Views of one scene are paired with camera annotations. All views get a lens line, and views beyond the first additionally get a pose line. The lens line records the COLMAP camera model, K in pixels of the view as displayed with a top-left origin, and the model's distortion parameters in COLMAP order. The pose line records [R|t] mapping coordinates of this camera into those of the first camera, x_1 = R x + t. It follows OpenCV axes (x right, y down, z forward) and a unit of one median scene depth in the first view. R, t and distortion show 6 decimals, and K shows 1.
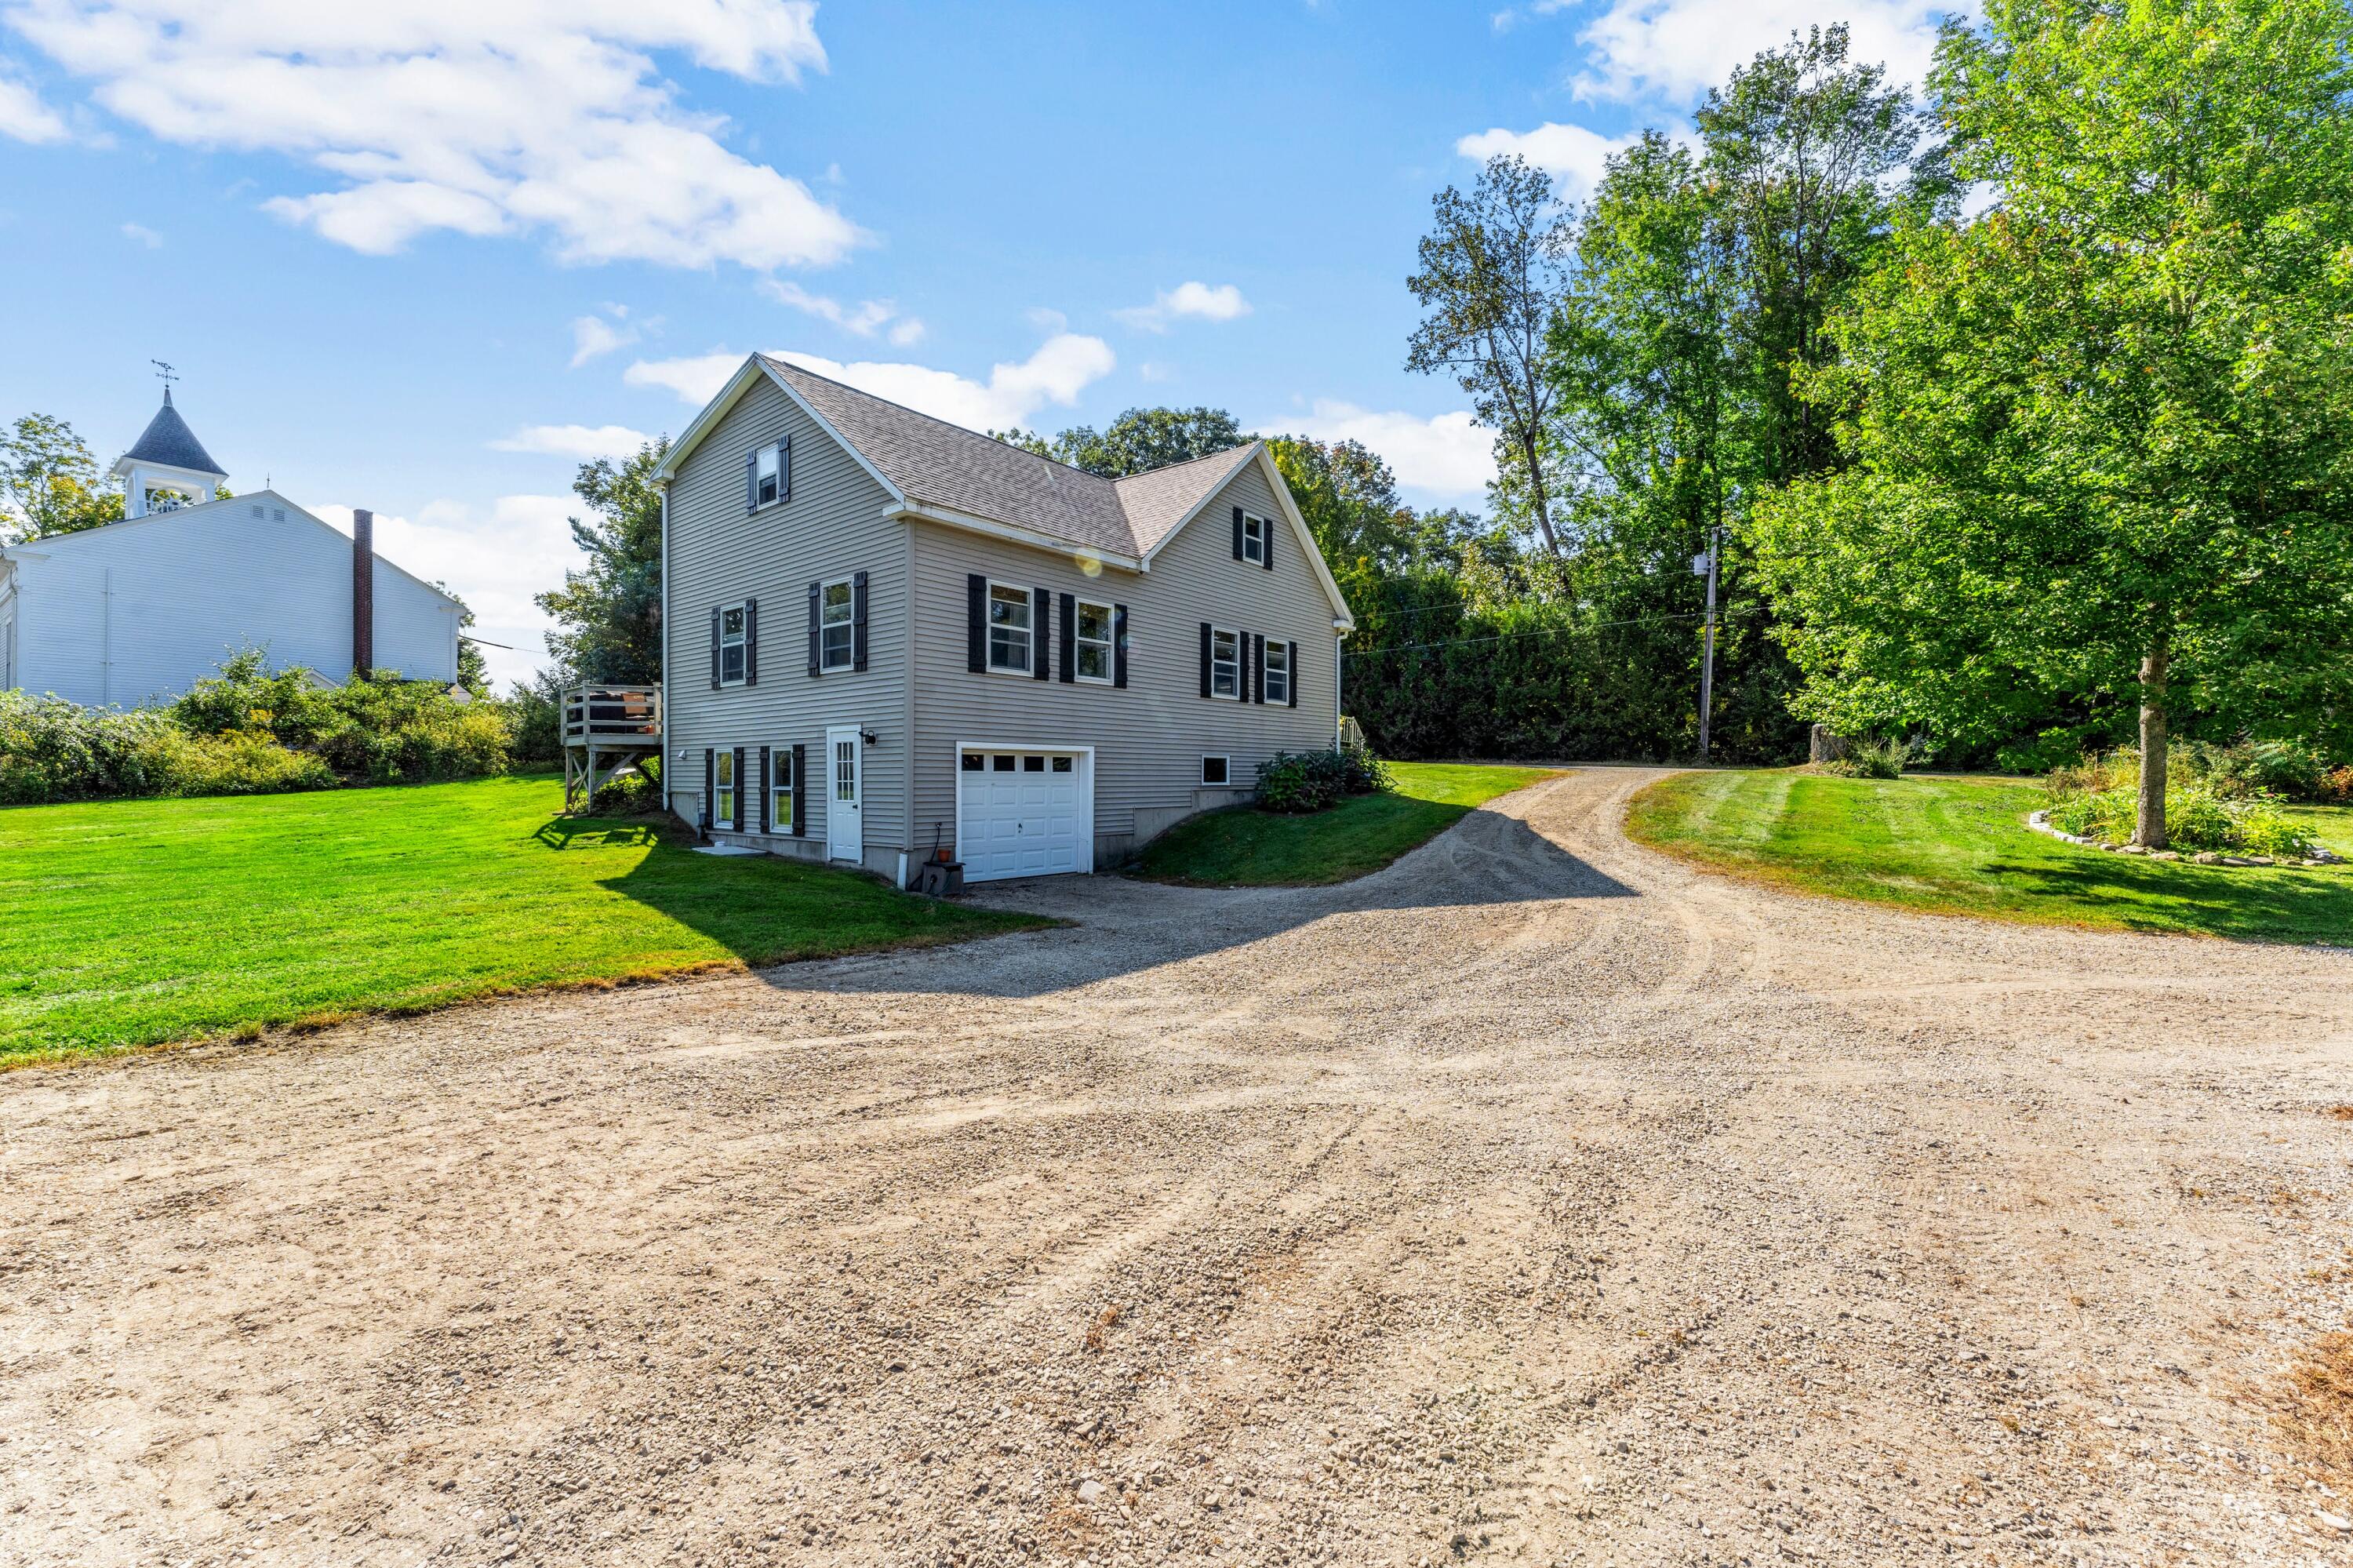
lens RADIAL K [[919.2, 0, 1176.5], [0, 919.2, 784.0], [0, 0, 1]] dist [0.000096, 0.000026]
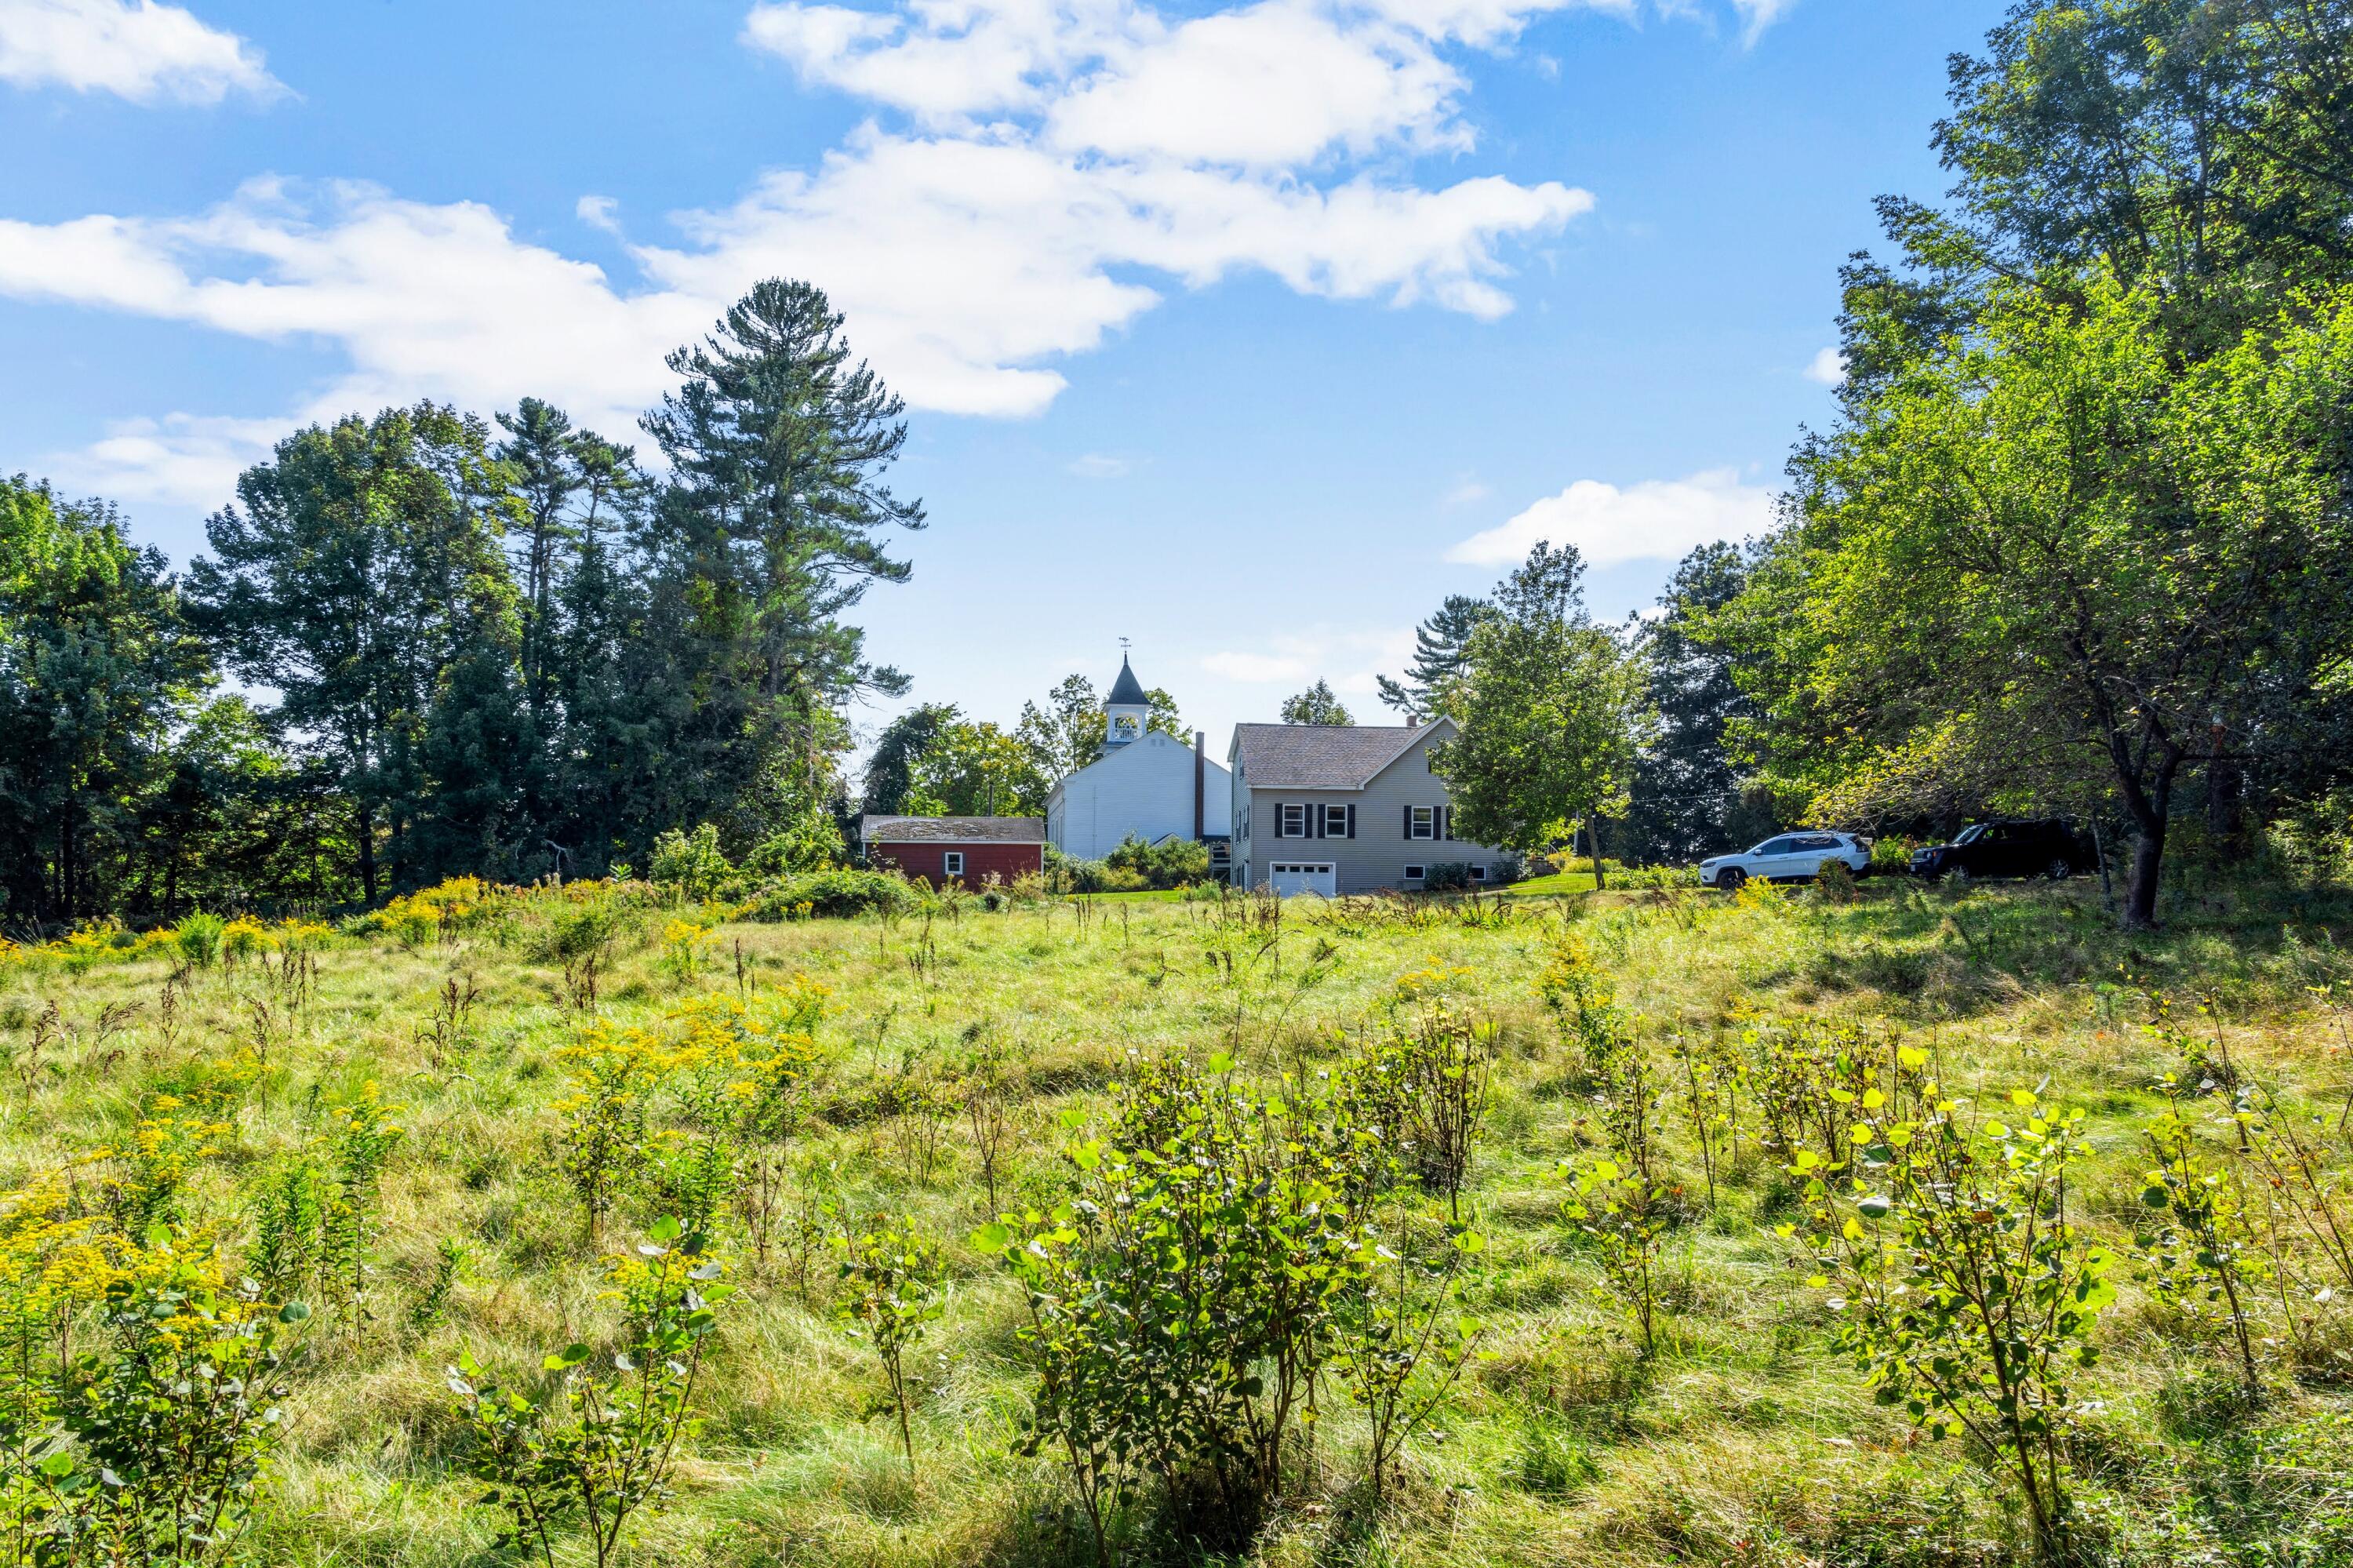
lens RADIAL K [[1451.5, 0, 1174.1], [0, 1451.5, 798.0], [0, 0, 1]] dist [-0.000737, -0.000374]
pose [[0.684889, -0.058803, -0.726271, 1.873655], [-0.017903, 0.995079, -0.097450, 0.134026], [0.728427, 0.079745, 0.680466, -1.529708]]
